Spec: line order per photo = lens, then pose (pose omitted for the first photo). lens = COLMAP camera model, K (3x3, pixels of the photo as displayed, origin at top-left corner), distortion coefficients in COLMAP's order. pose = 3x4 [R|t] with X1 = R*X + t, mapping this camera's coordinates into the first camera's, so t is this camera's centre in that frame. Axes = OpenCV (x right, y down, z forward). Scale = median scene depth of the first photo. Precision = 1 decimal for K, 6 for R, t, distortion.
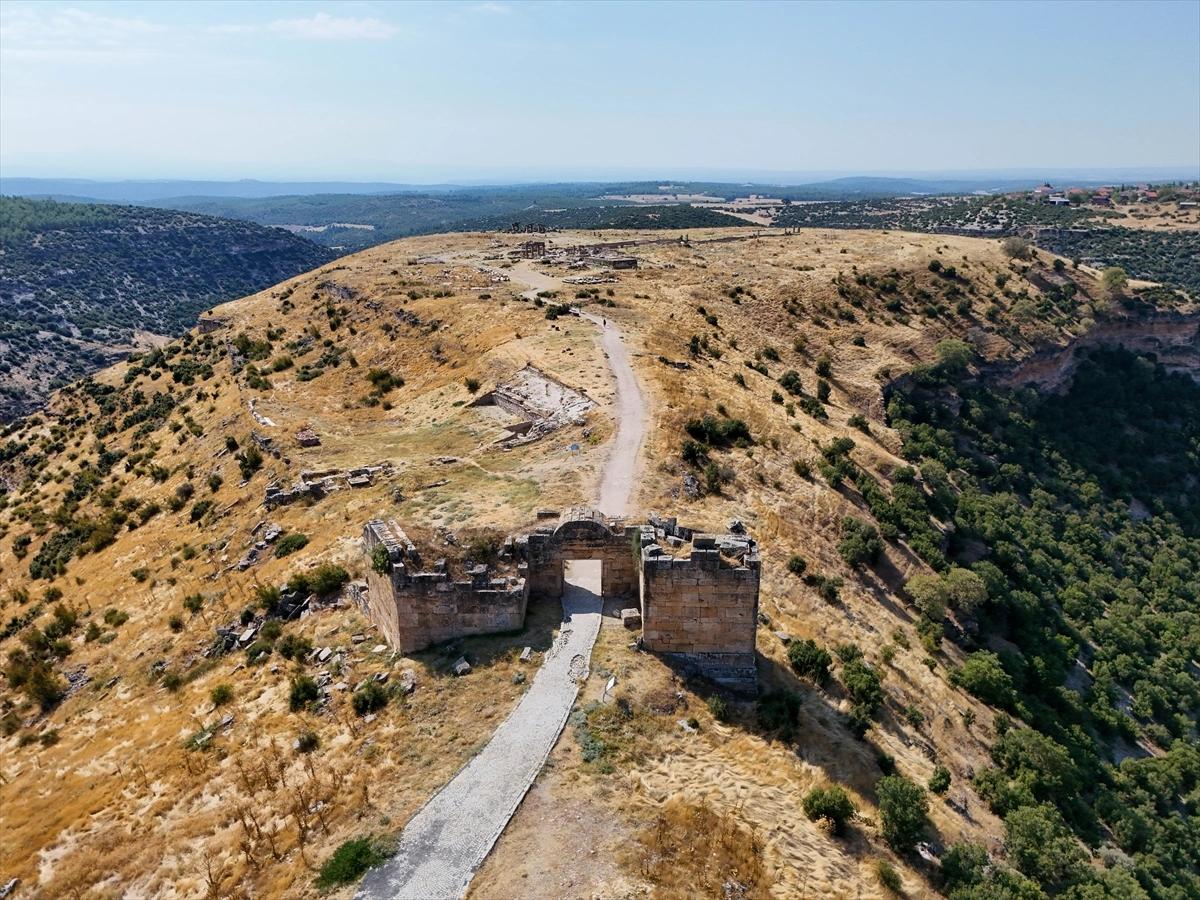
lens RADIAL K [[884.7, 0, 600.3], [0, 884.7, 453.3], [0, 0, 1]] dist [0.062436, -0.060375]
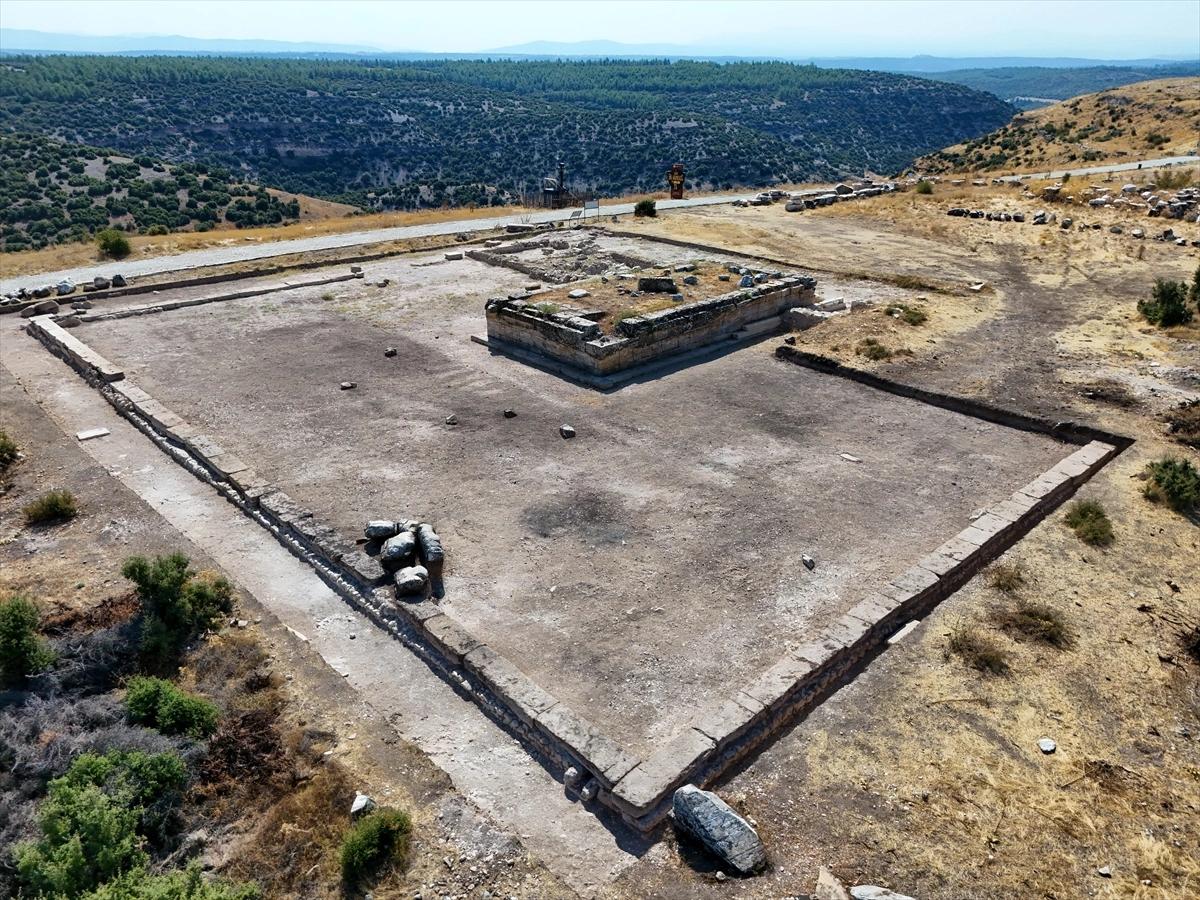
lens RADIAL K [[884.7, 0, 600.3], [0, 884.7, 453.3], [0, 0, 1]] dist [0.062436, -0.060375]
pose [[0.782414, 0.253590, -0.568789, 0.048230], [-0.183959, 0.966693, 0.177943, 0.322016], [0.594969, -0.034591, 0.803004, -0.870811]]
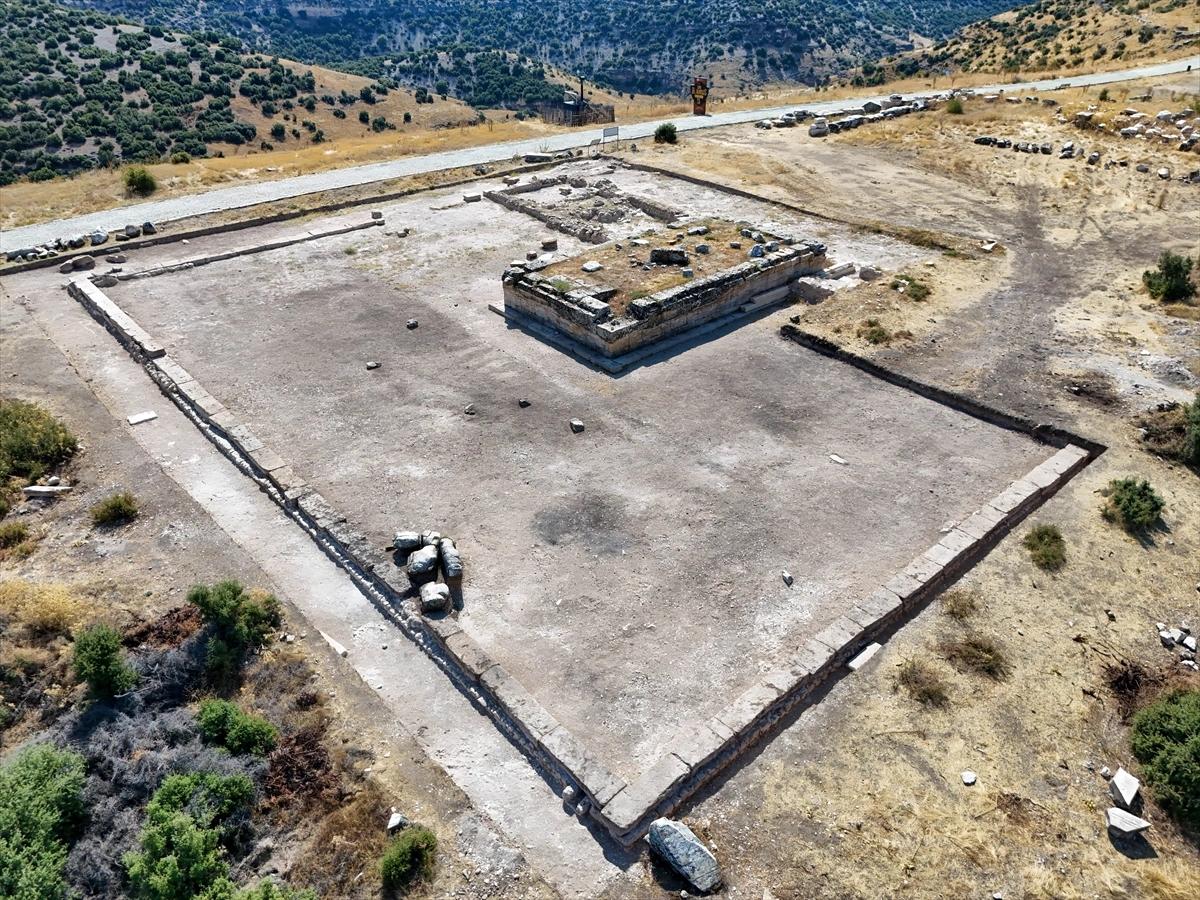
lens RADIAL K [[884.7, 0, 600.3], [0, 884.7, 453.3], [0, 0, 1]] dist [0.062436, -0.060375]
pose [[0.764285, 0.341522, -0.547020, 0.051131], [-0.190604, 0.929988, 0.314314, 0.297243], [0.616067, -0.135962, 0.775871, -0.877444]]
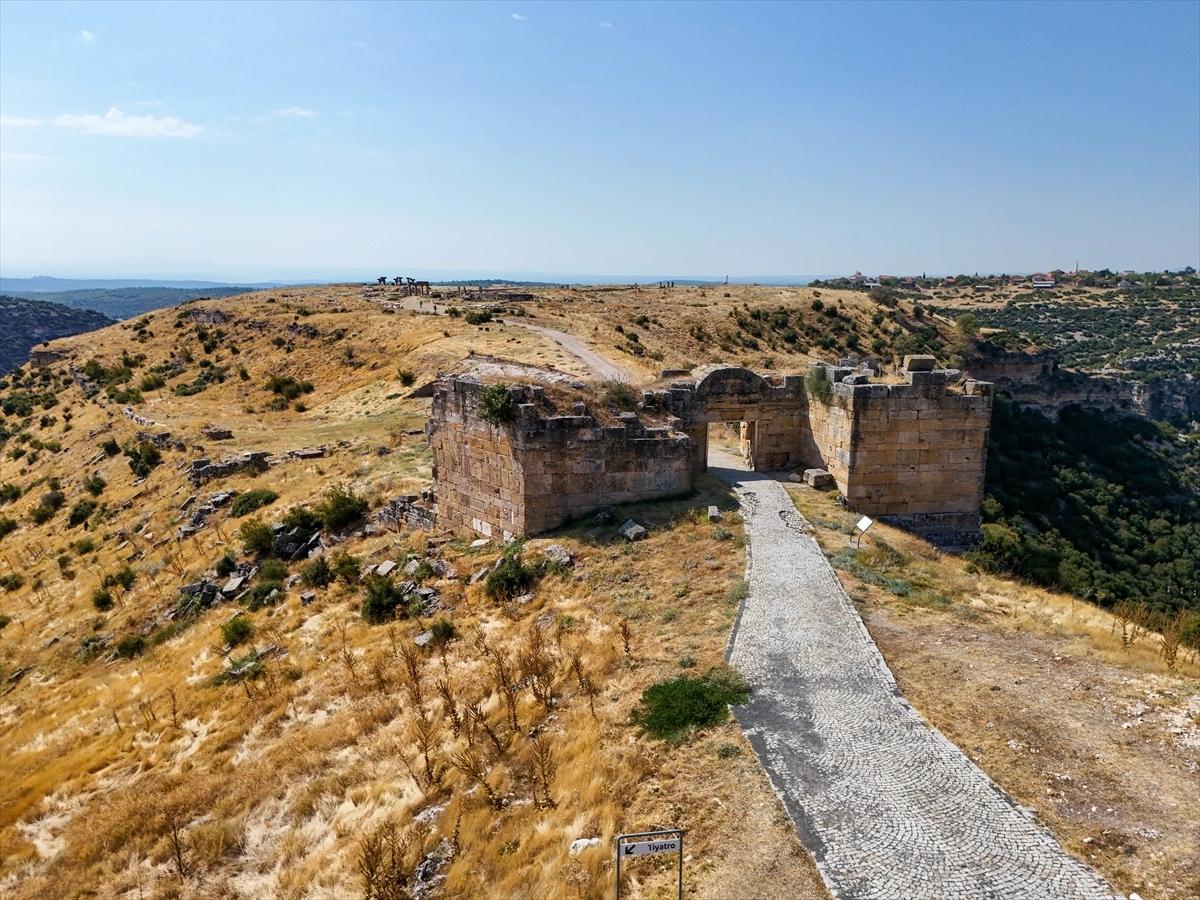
lens RADIAL K [[886.4, 0, 600.0], [0, 886.4, 450.0], [0, 0, 1]] dist [0.038531, -0.009319]
pose [[0.982322, -0.028175, 0.185066, -0.087201], [0.048598, 0.993096, -0.106765, 0.069740], [-0.180780, 0.113871, 0.976909, 0.083556]]
